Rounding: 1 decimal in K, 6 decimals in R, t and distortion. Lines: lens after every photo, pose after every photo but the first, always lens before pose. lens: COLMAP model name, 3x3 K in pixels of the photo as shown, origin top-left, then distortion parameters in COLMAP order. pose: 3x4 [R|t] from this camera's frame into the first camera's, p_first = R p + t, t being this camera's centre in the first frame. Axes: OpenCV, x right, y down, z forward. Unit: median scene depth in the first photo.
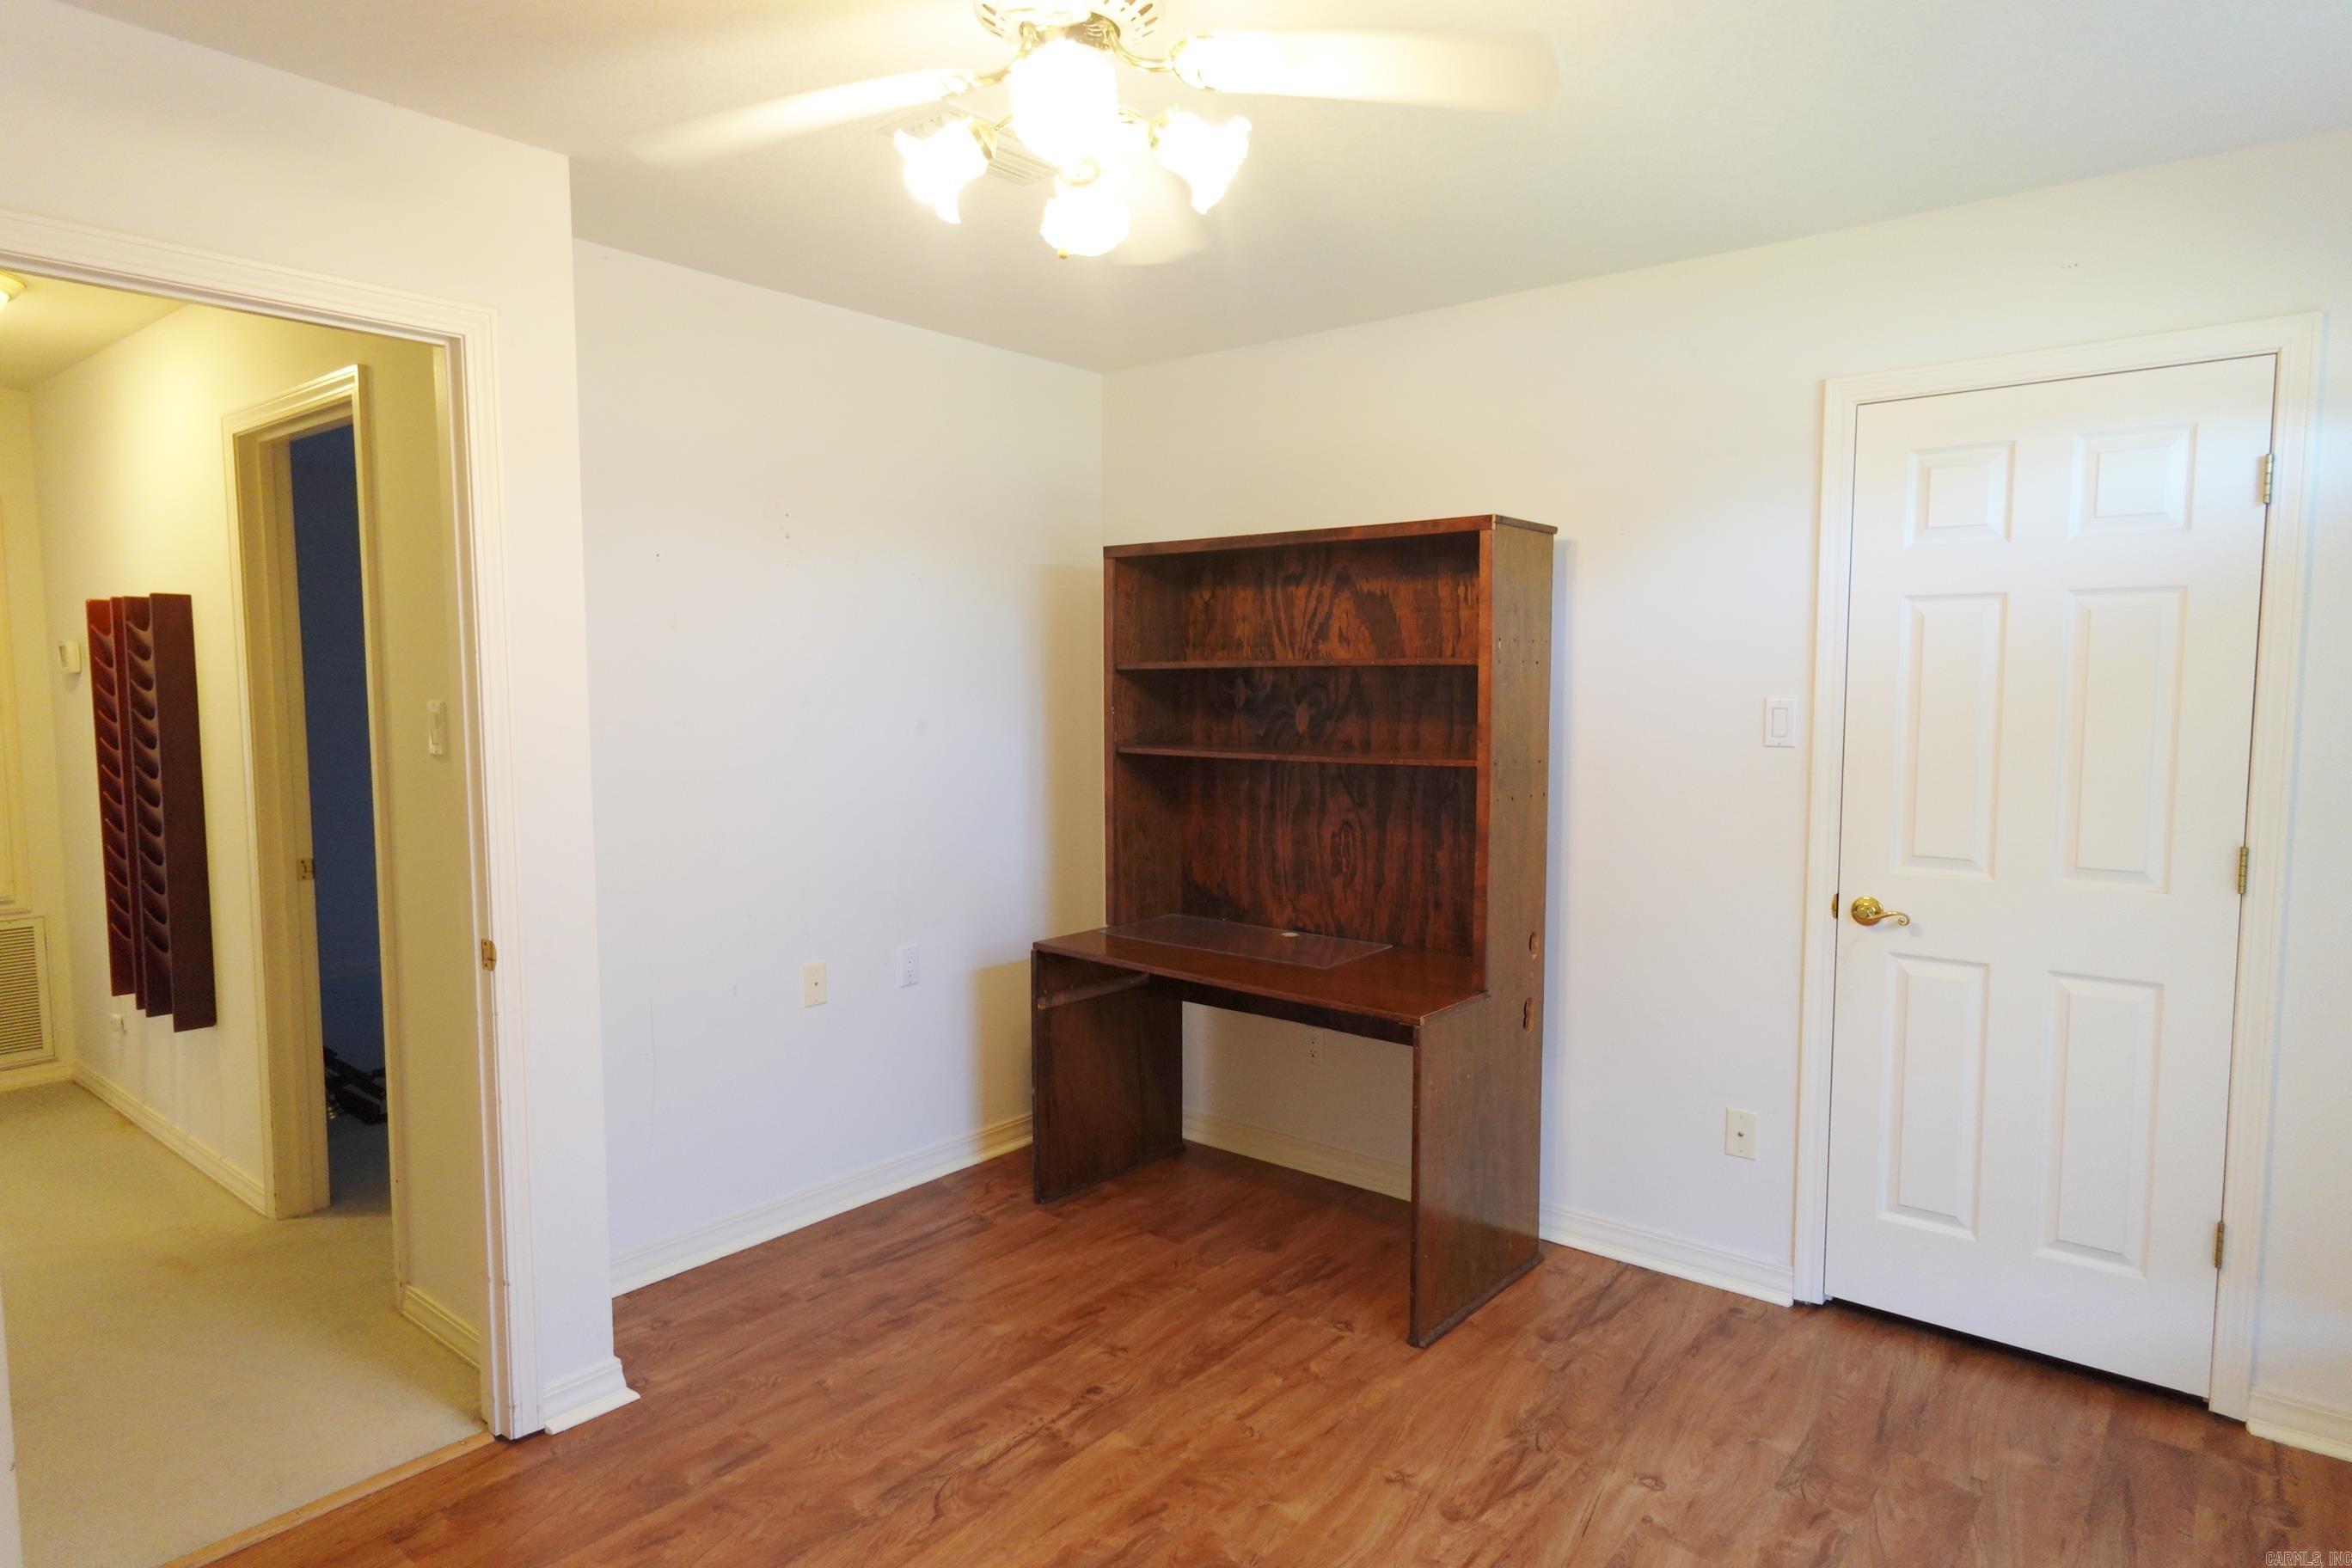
lens RADIAL K [[1351.9, 0, 1173.4], [0, 1351.9, 784.2], [0, 0, 1]] dist [0.000354, 0.000576]
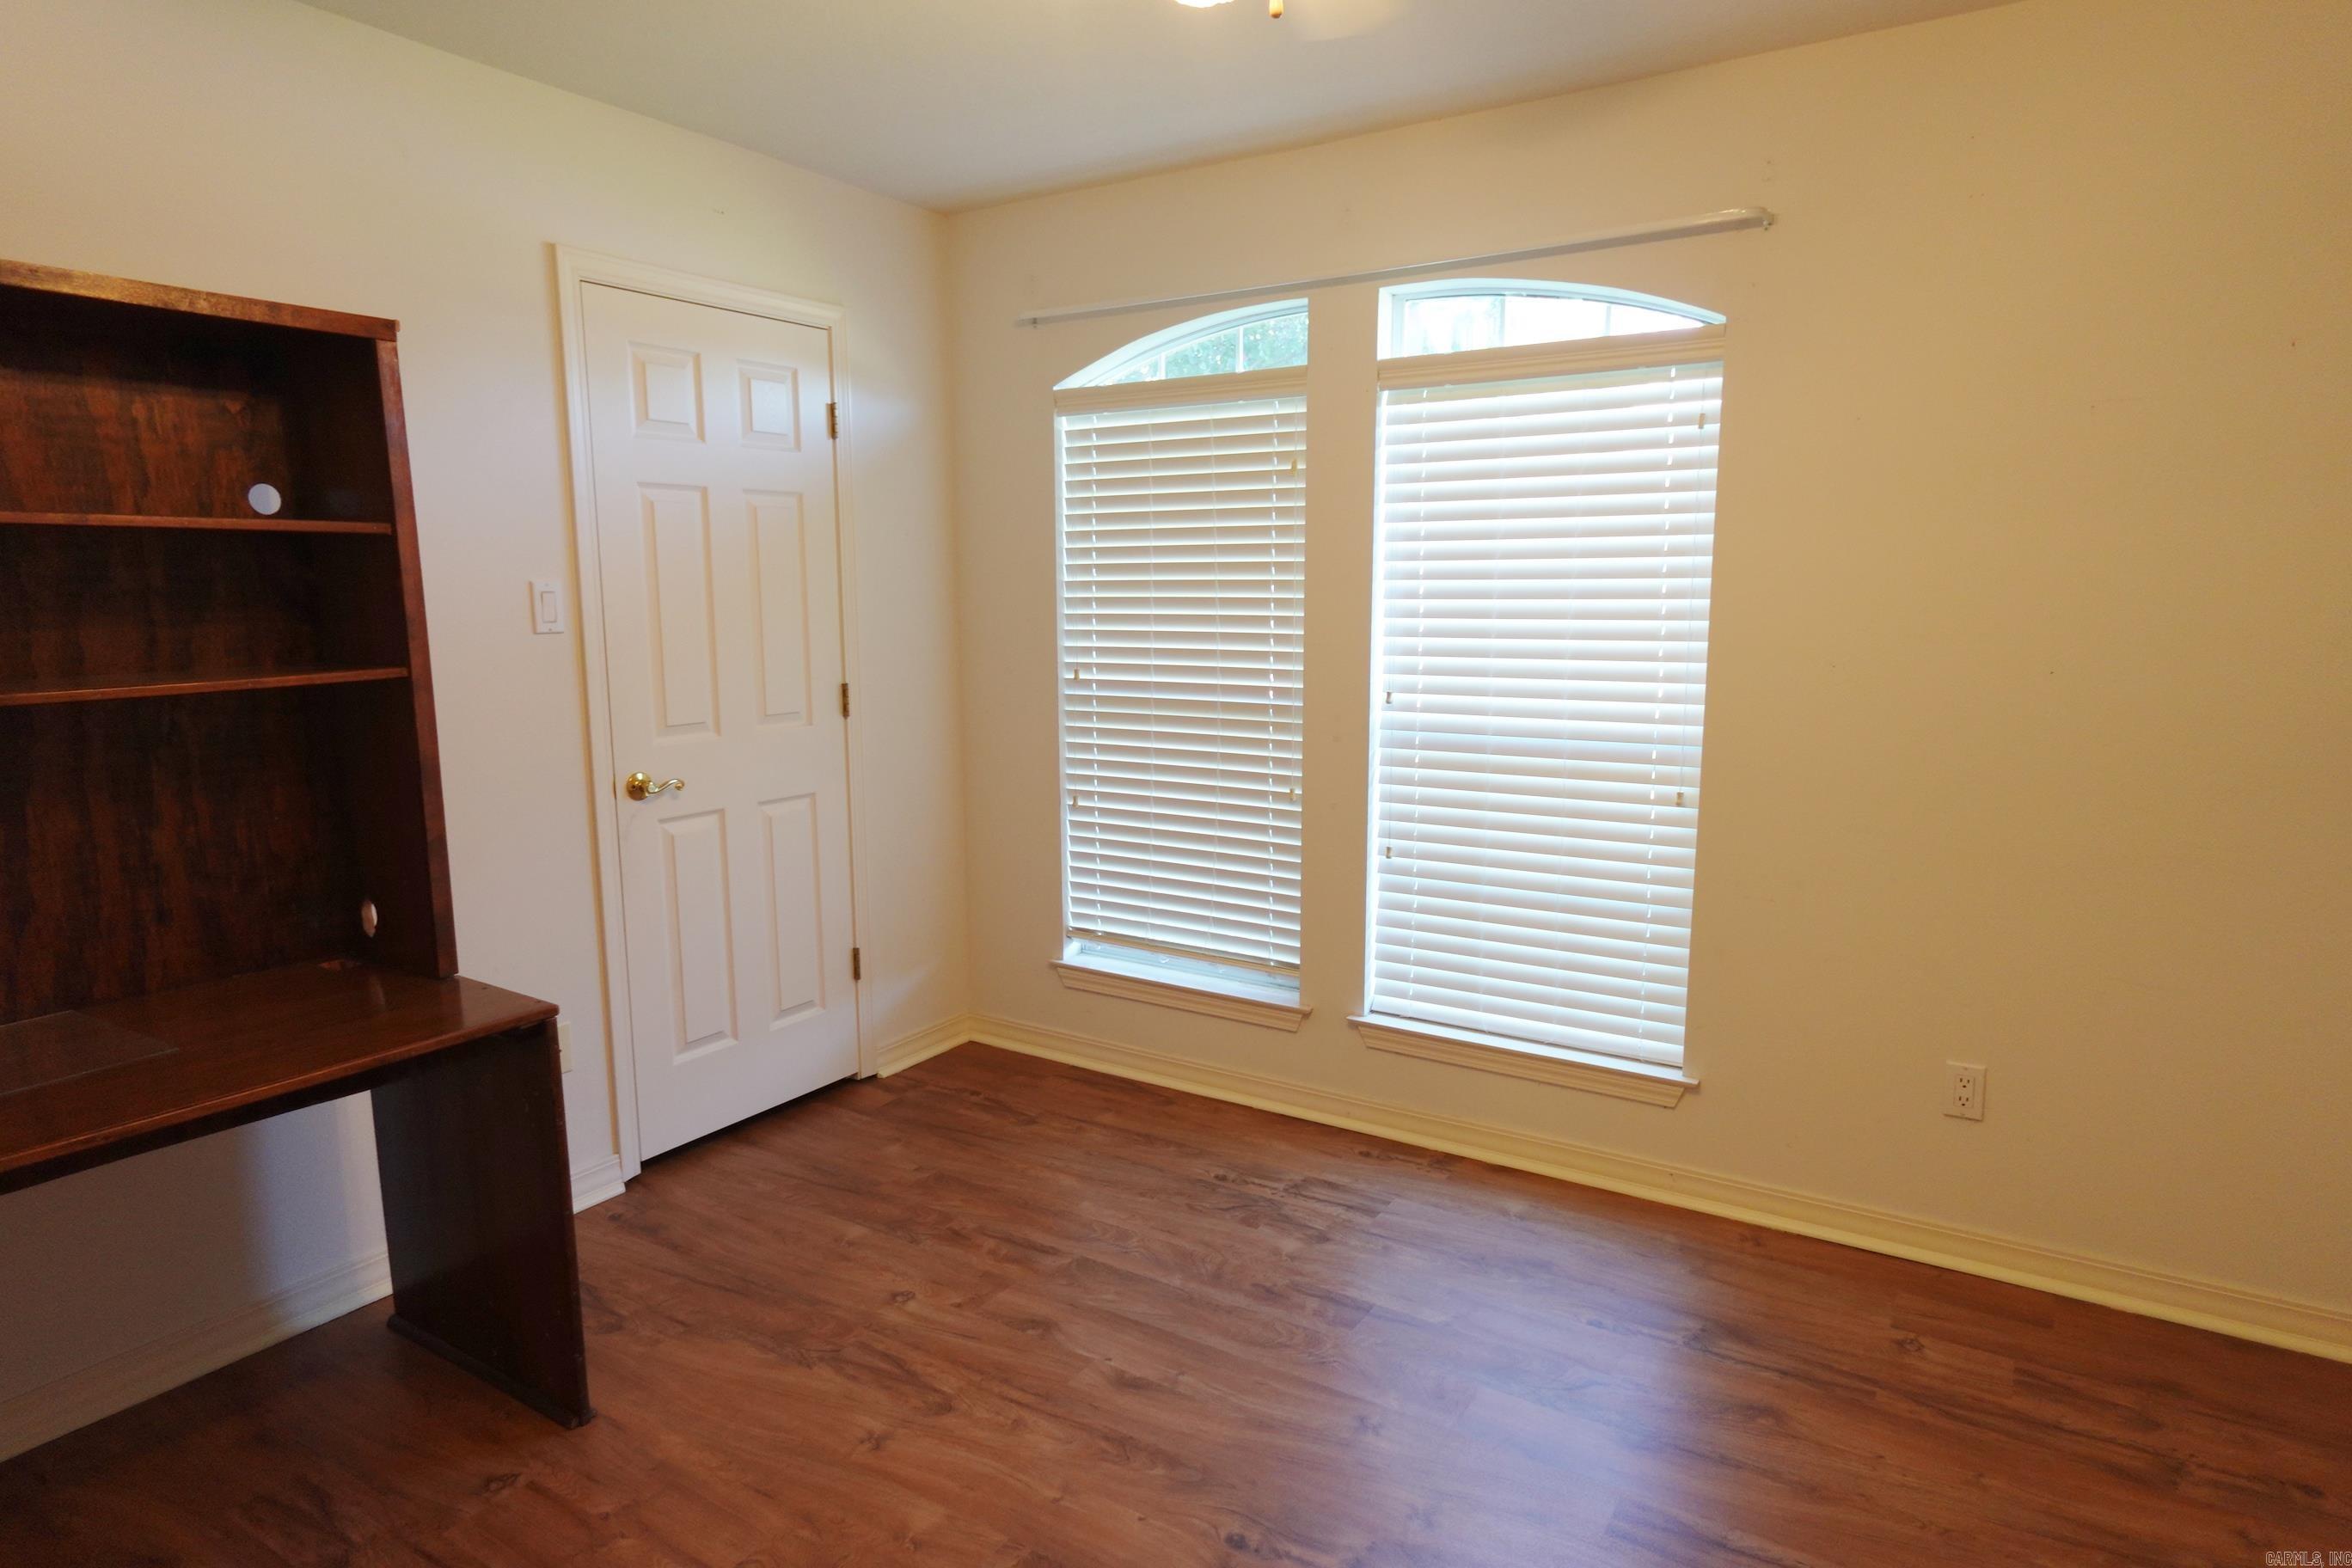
lens RADIAL K [[1351.9, 0, 1173.4], [0, 1351.9, 784.2], [0, 0, 1]] dist [0.000354, 0.000576]
pose [[-0.127730, -0.144868, 0.981172, -0.605218], [0.082418, 0.984303, 0.156059, -0.039148], [-0.988379, 0.100800, -0.113785, 0.762393]]
